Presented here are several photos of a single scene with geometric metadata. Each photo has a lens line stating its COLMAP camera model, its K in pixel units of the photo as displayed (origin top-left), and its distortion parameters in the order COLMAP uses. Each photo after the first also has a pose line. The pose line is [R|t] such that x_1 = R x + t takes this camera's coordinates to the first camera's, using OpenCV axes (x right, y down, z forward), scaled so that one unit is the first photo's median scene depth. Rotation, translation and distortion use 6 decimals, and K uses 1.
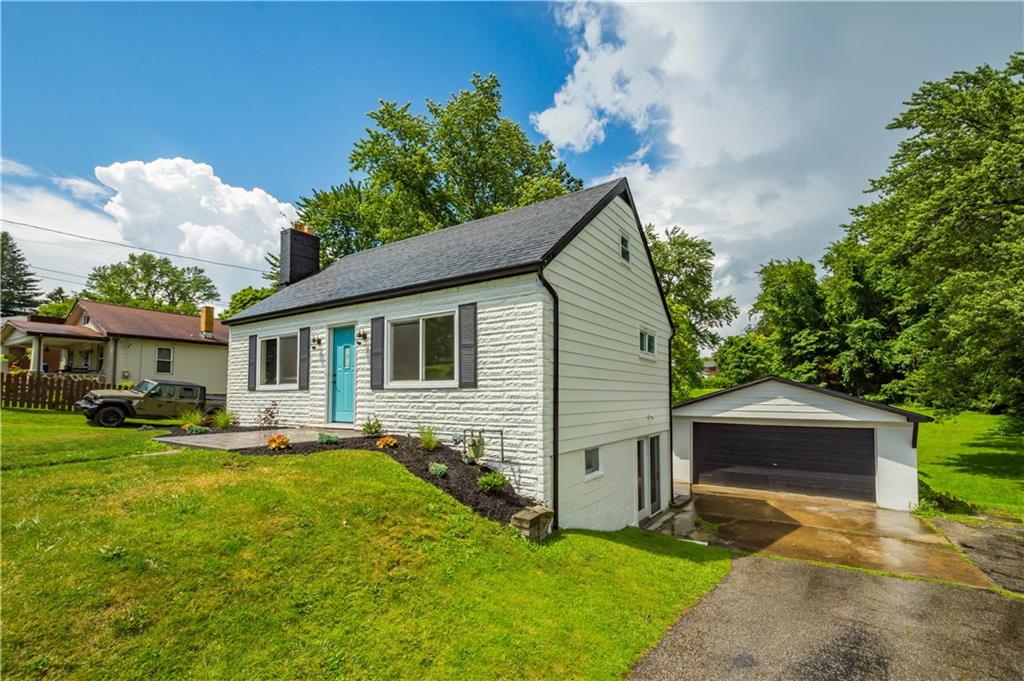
lens RADIAL K [[451.5, 0, 514.1], [0, 451.5, 370.3], [0, 0, 1]] dist [0.000917, 0.000111]
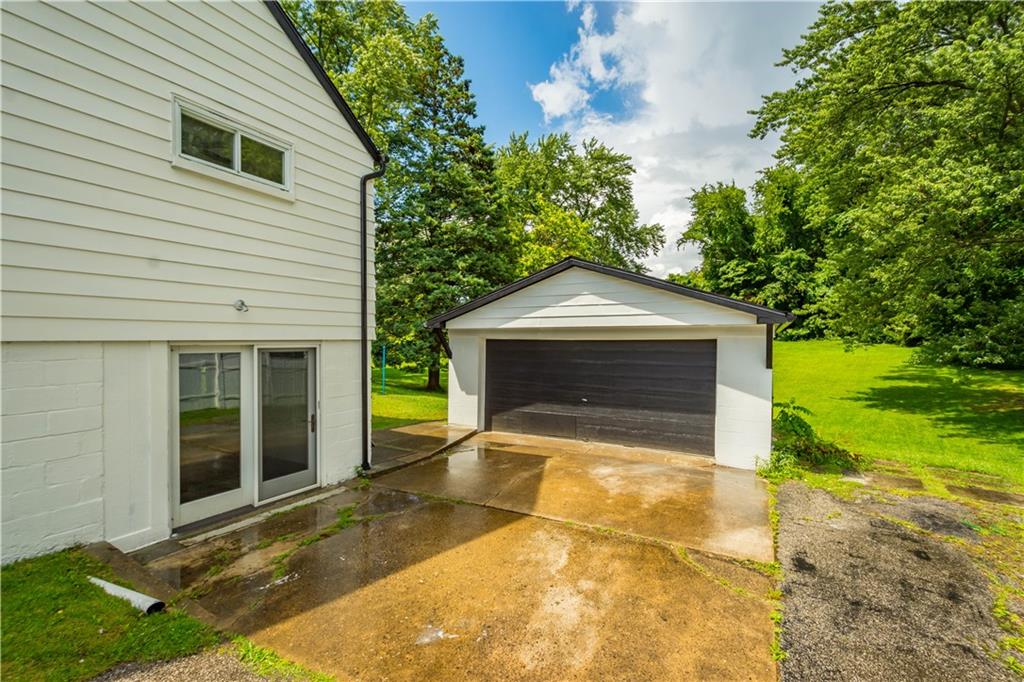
lens RADIAL K [[459.9, 0, 512.0], [0, 459.9, 341.0], [0, 0, 1]] dist [0.001860, 0.000212]
pose [[0.995422, -0.002511, 0.095541, 0.184103], [-0.003462, 0.998051, 0.062303, 0.037391], [-0.095511, -0.062349, 0.993474, 0.160605]]
